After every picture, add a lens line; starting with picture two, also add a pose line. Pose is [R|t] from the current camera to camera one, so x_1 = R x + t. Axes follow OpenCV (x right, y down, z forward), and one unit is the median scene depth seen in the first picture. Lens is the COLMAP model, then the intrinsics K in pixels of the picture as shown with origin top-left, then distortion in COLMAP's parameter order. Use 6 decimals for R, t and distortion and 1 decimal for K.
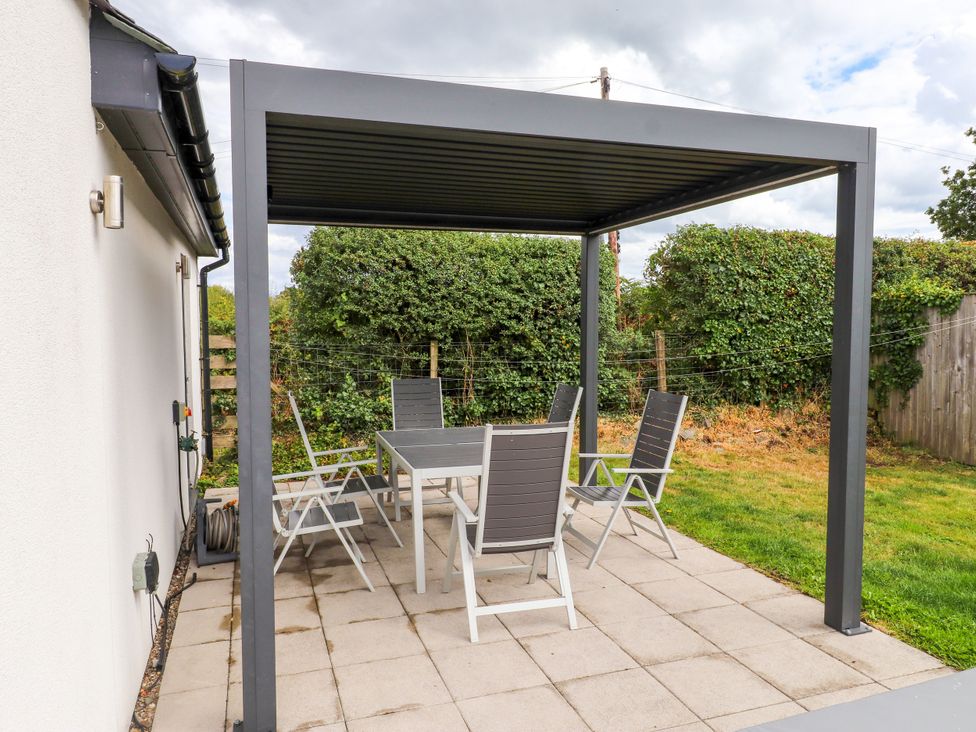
lens RADIAL K [[707.2, 0, 488.0], [0, 707.2, 366.0], [0, 0, 1]] dist [0.001416, 0.000697]
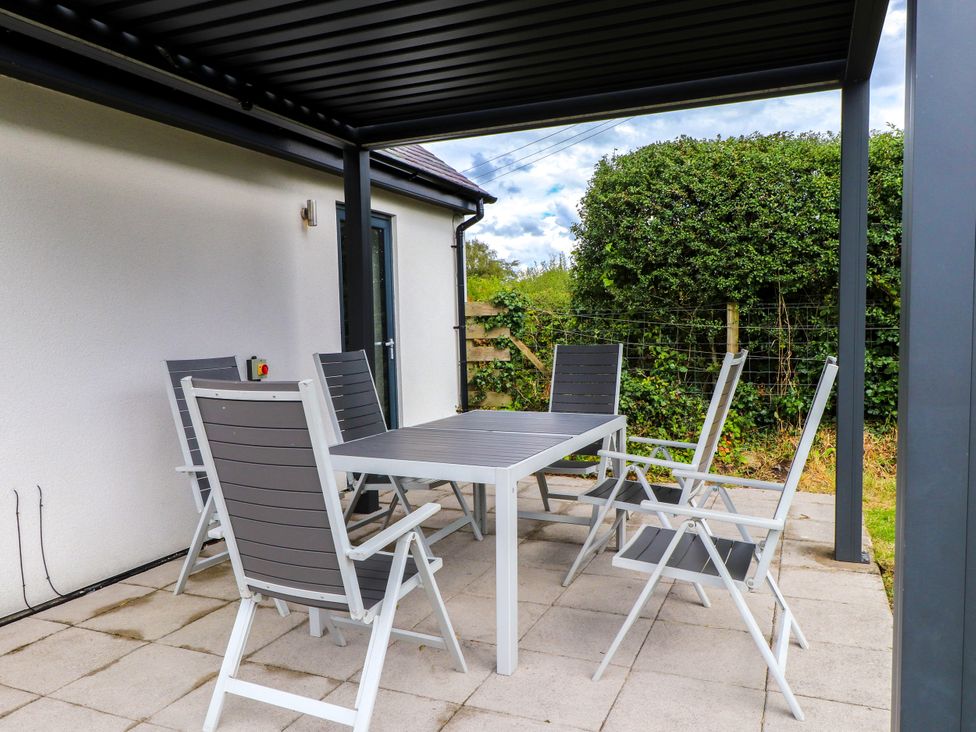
lens RADIAL K [[744.2, 0, 487.9], [0, 744.2, 381.6], [0, 0, 1]] dist [0.000102, 0.001017]
pose [[0.740869, 0.041274, -0.670380, 0.250104], [-0.023761, 0.999096, 0.035253, 0.023468], [0.671229, -0.010189, 0.741180, 0.291762]]
